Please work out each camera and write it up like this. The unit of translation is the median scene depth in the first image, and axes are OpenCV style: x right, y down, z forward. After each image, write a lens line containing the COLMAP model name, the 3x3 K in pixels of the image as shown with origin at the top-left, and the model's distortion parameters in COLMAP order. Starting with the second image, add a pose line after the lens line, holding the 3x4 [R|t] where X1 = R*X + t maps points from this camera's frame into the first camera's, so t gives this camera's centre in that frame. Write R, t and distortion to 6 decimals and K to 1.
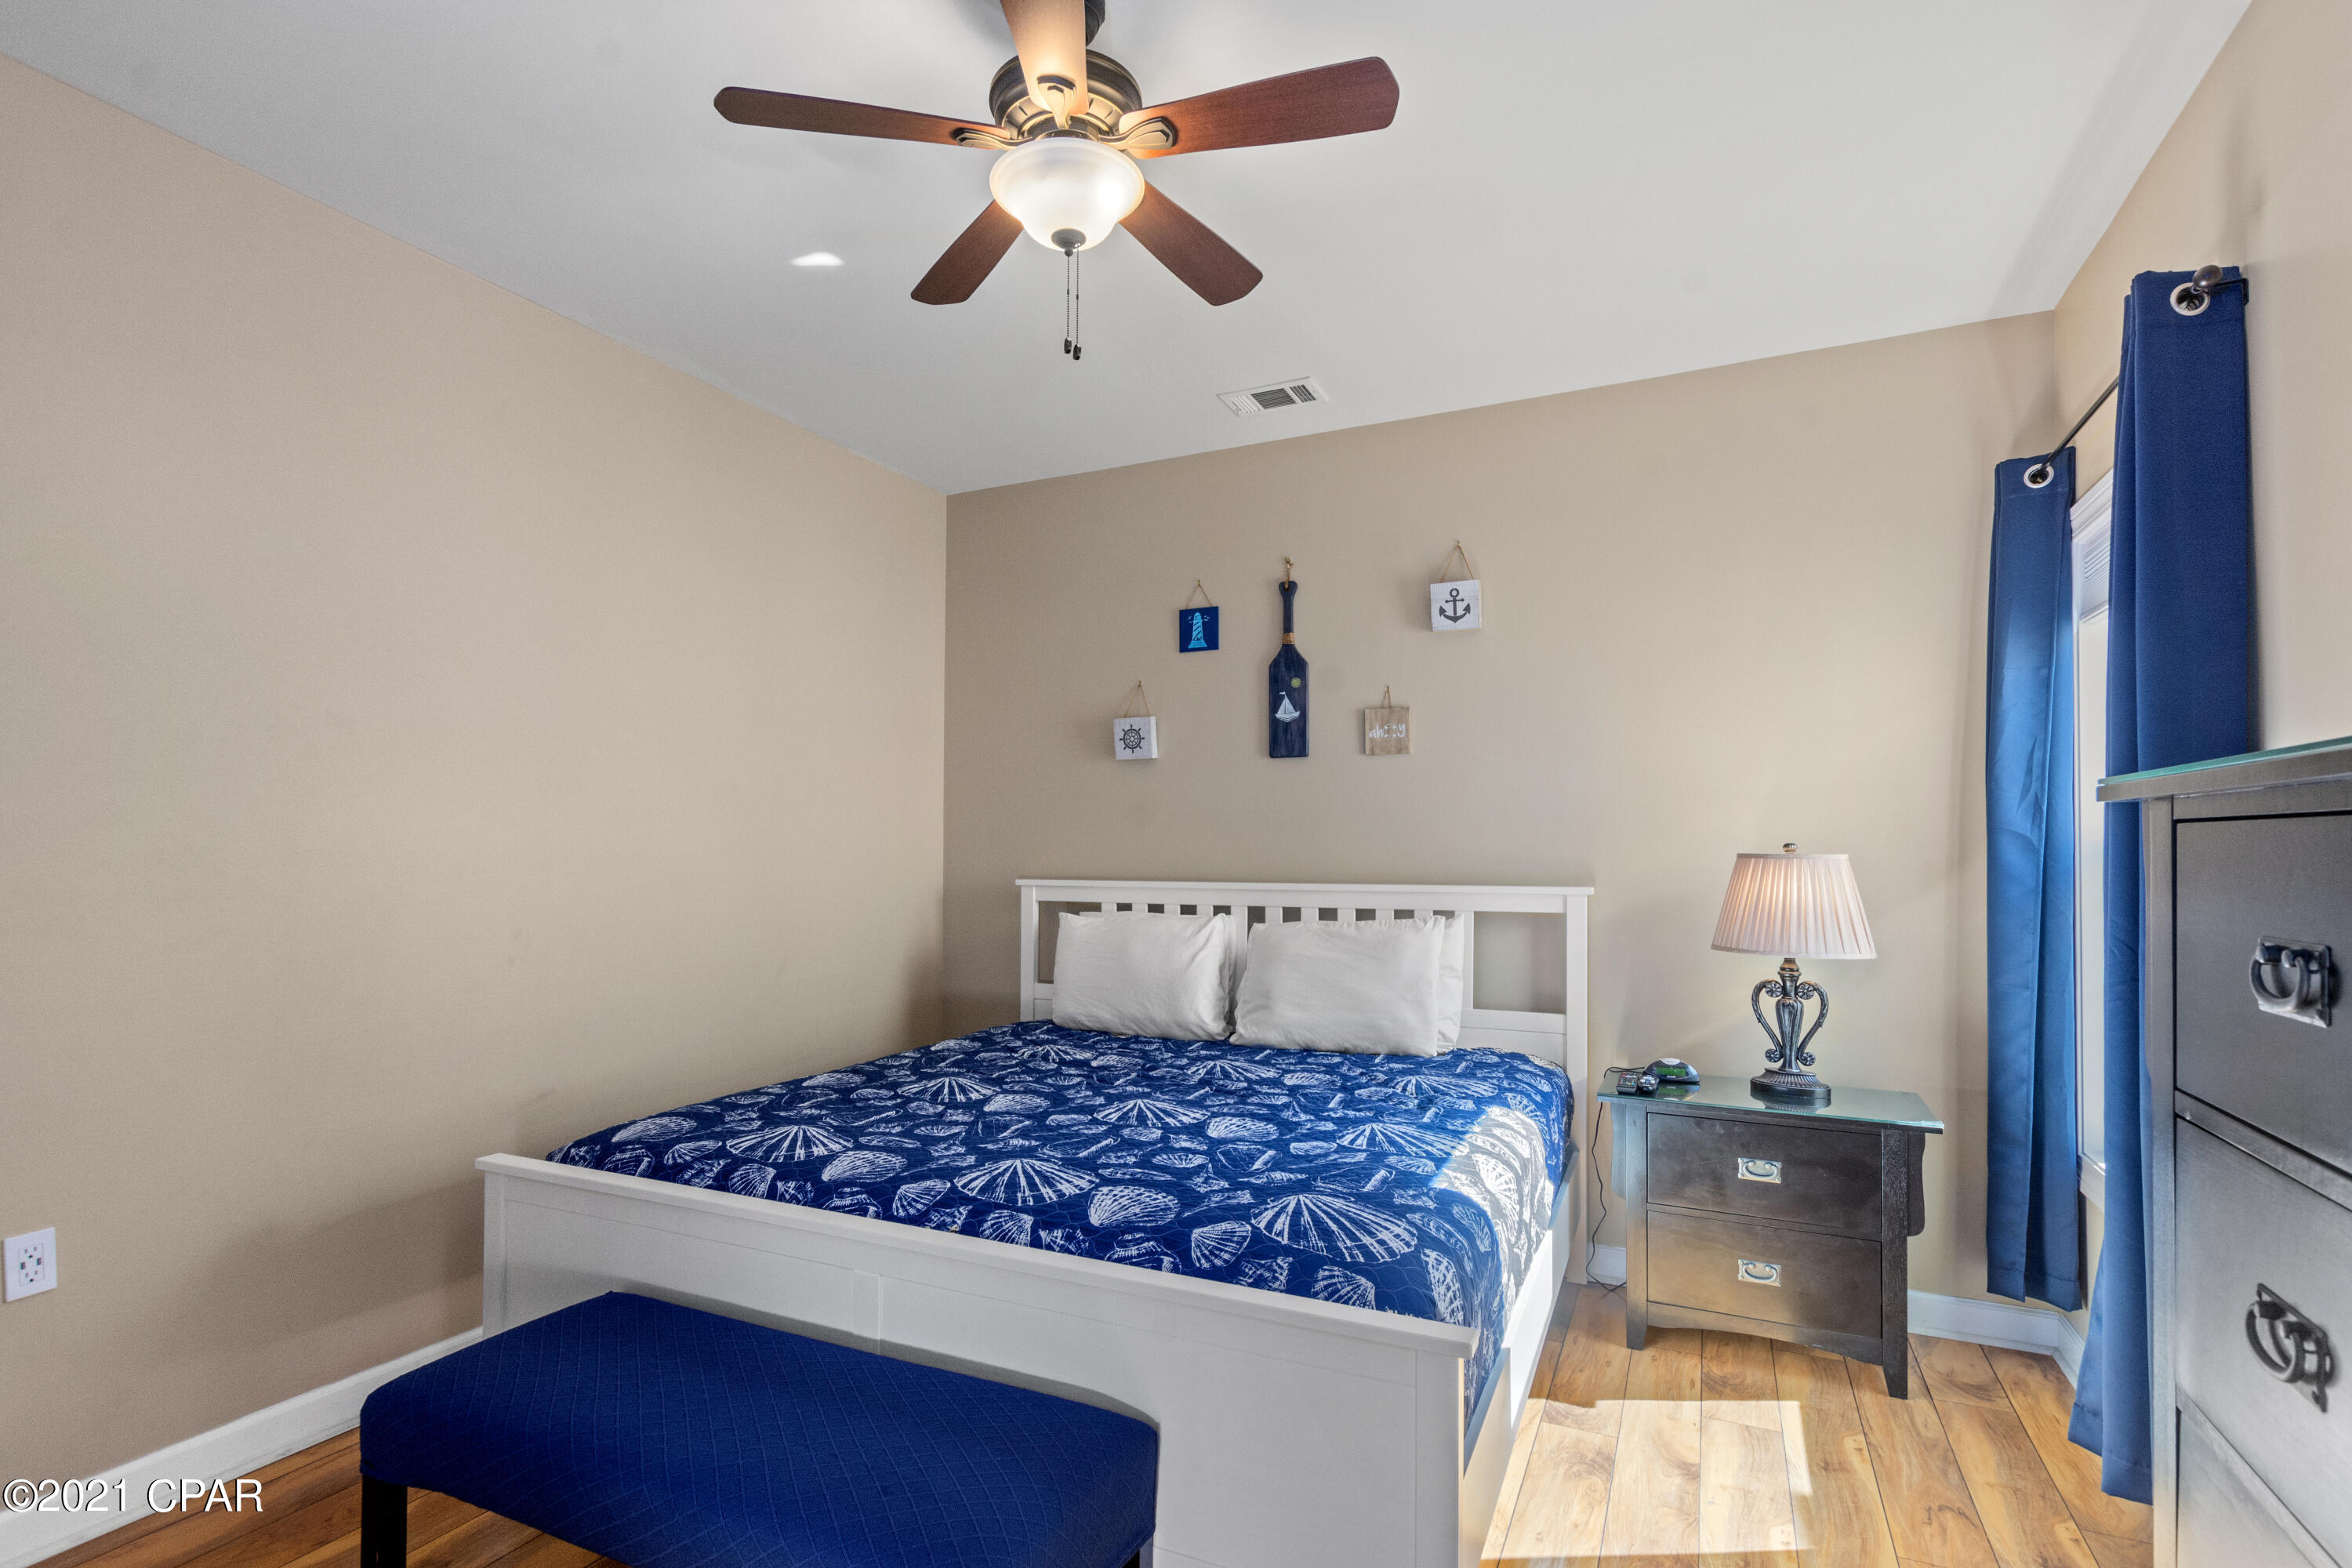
lens RADIAL K [[1118.6, 0, 1184.4], [0, 1118.6, 829.7], [0, 0, 1]] dist [-0.001181, 0.000125]
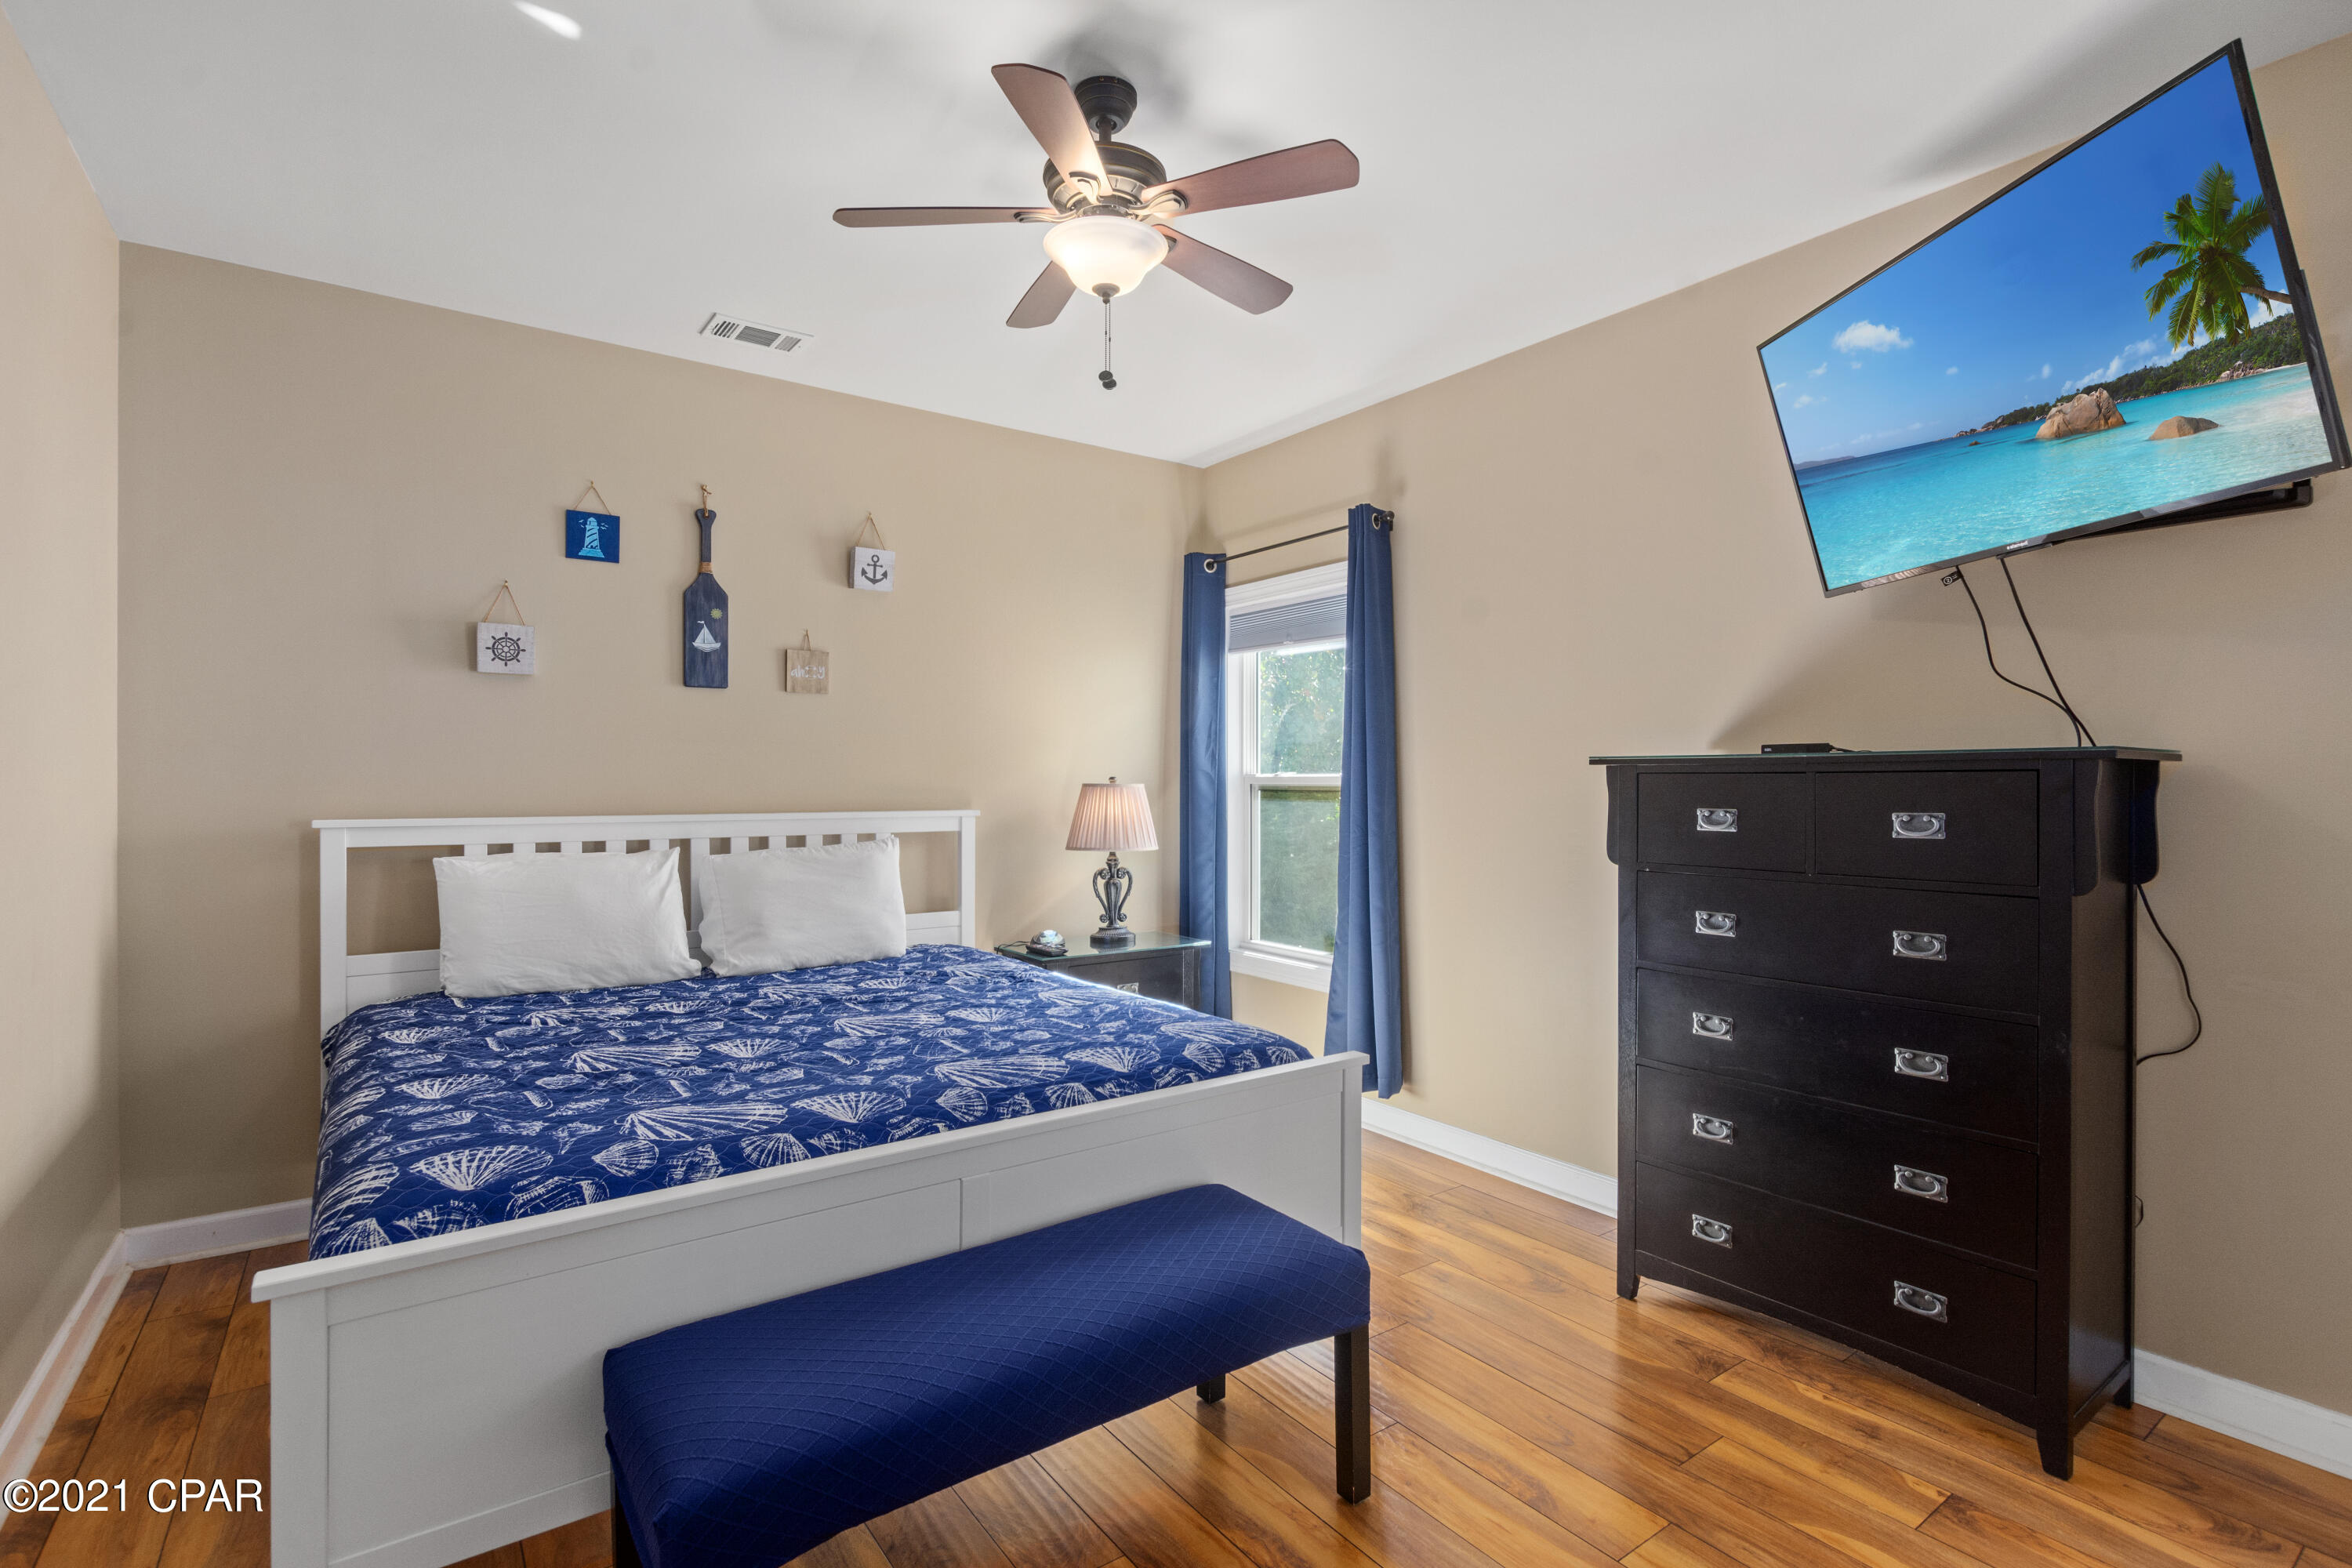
lens RADIAL K [[1090.5, 0, 1176.0], [0, 1090.5, 784.0], [0, 0, 1]] dist [-0.002672, -0.000020]
pose [[0.479088, -0.002484, 0.877763, -0.612014], [-0.017359, 0.999774, 0.012304, 0.001902], [-0.877595, -0.021132, 0.478937, 0.185706]]
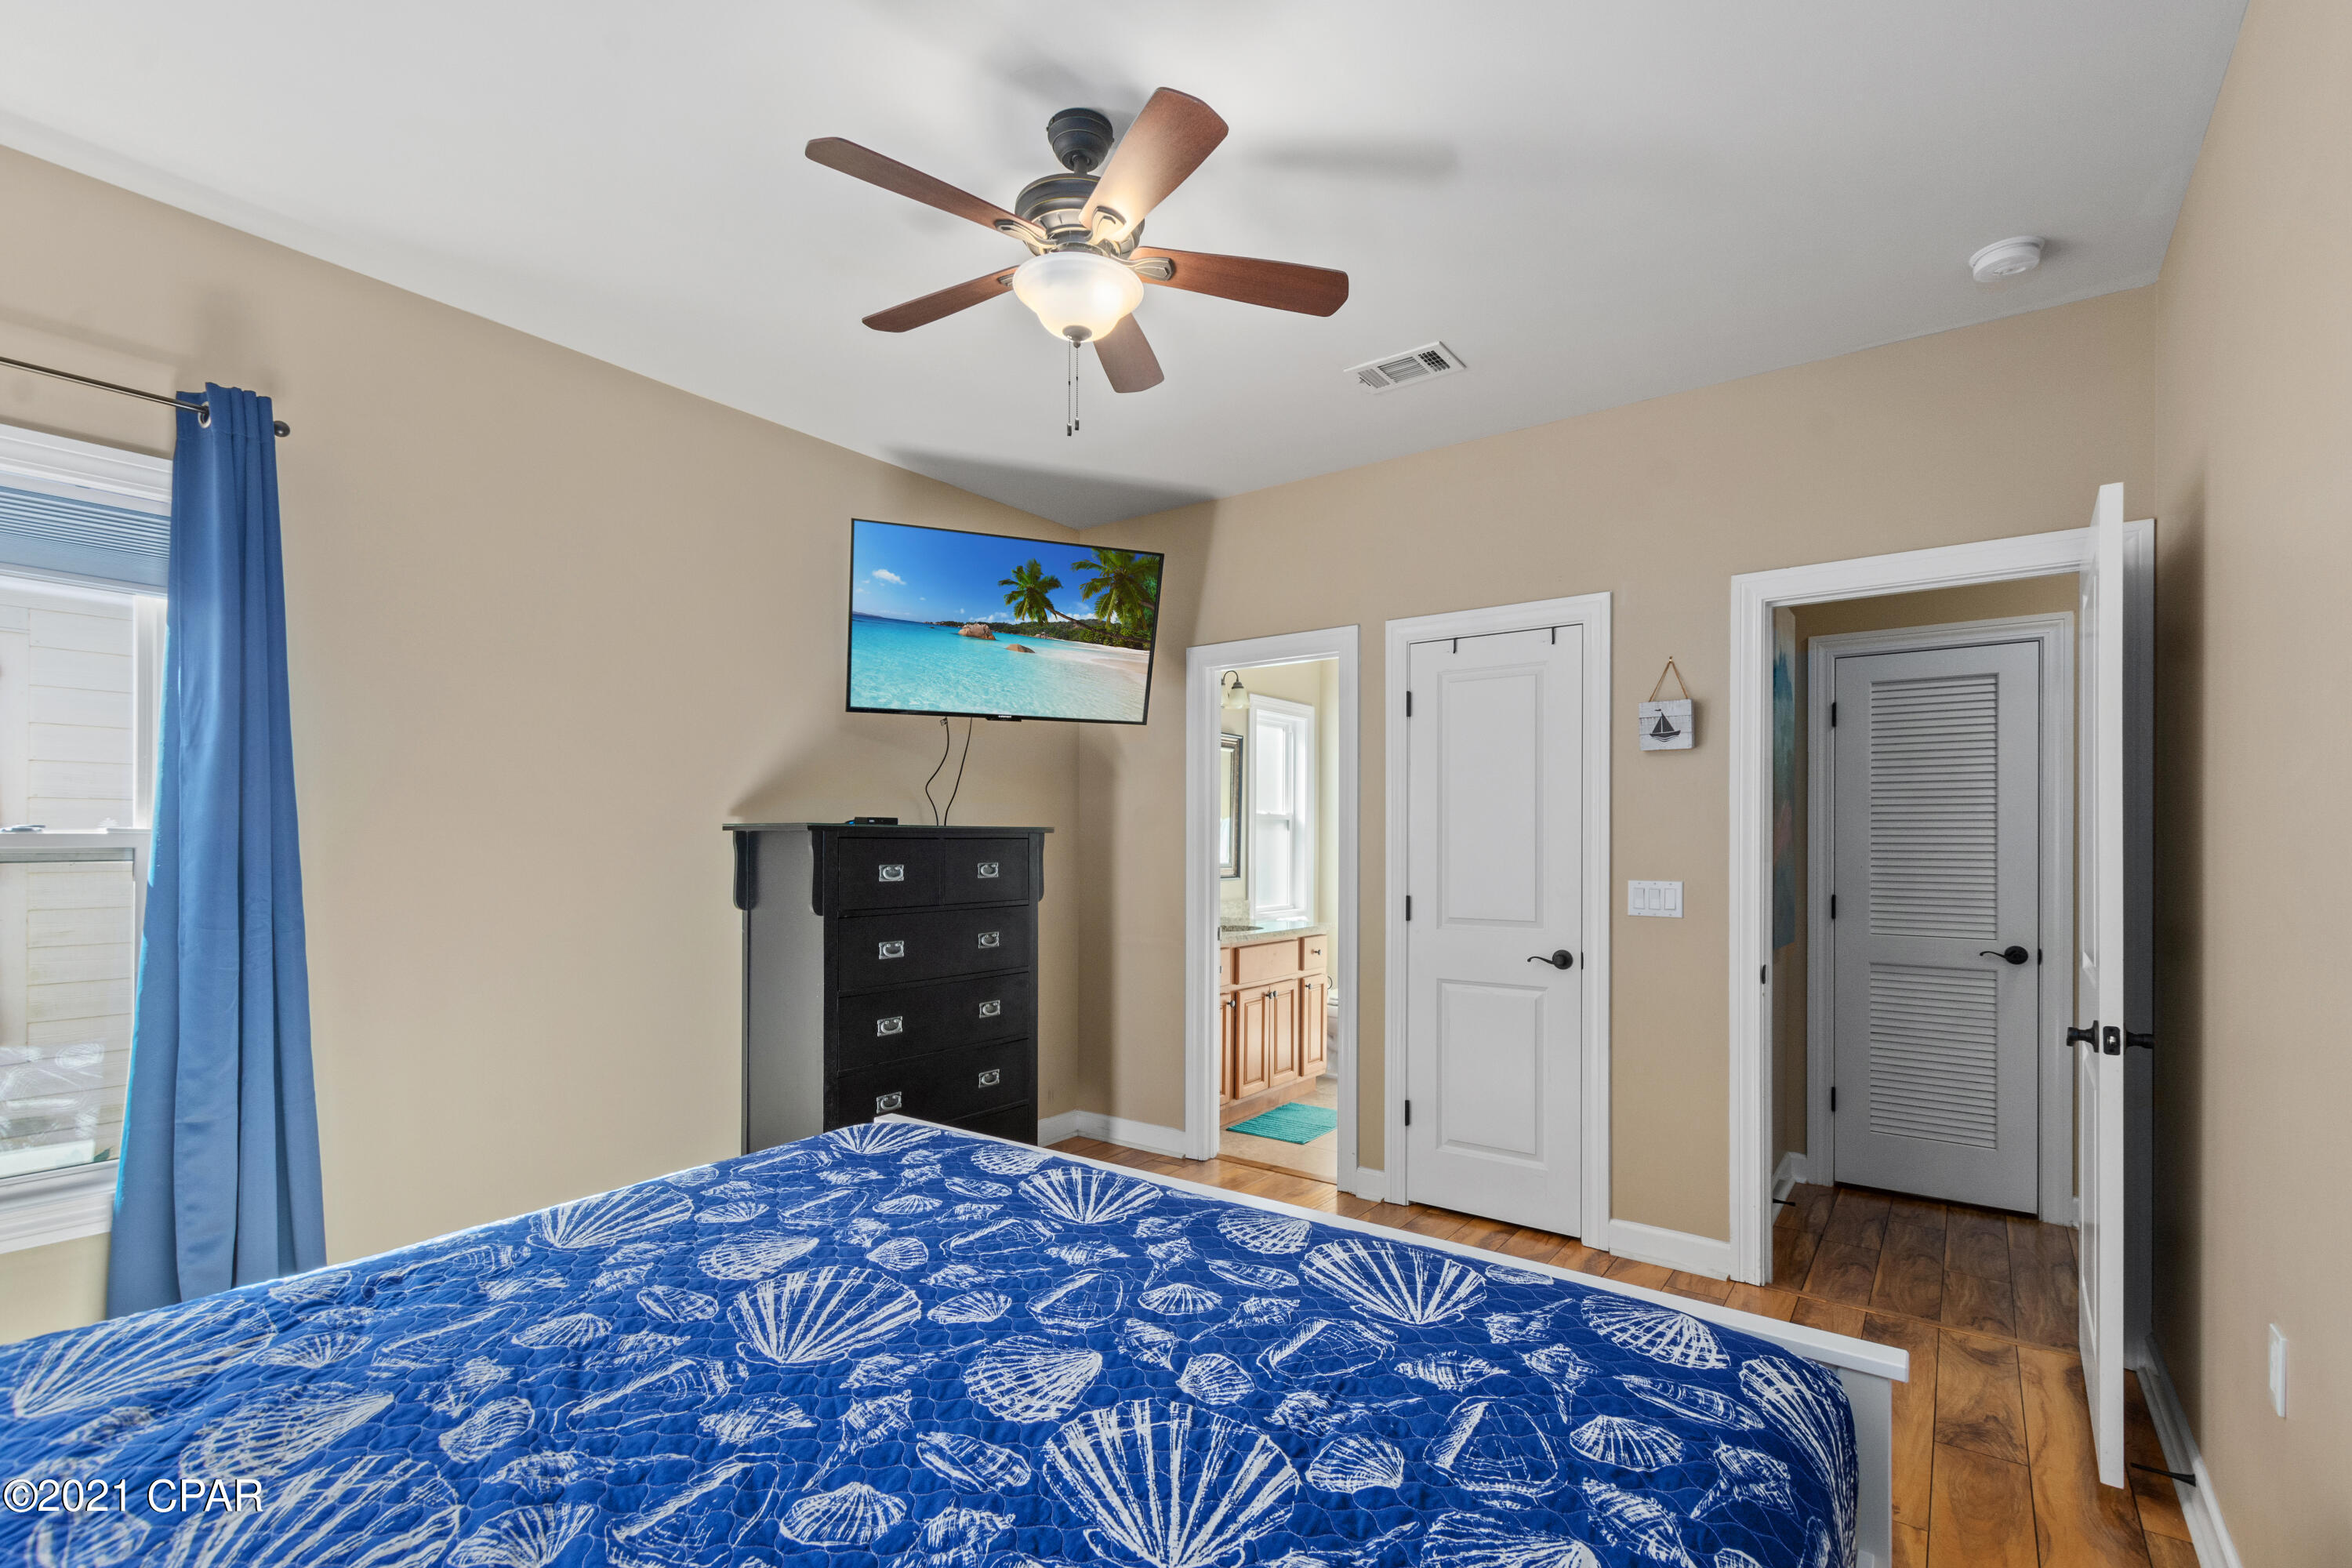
lens RADIAL K [[1048.6, 0, 1186.5], [0, 1048.6, 833.8], [0, 0, 1]] dist [0.003545, 0.000104]
pose [[-0.981964, -0.004024, 0.189027, -0.232818], [-0.009111, 0.999619, -0.026047, 0.015742], [-0.188850, -0.027299, -0.981626, 1.113359]]
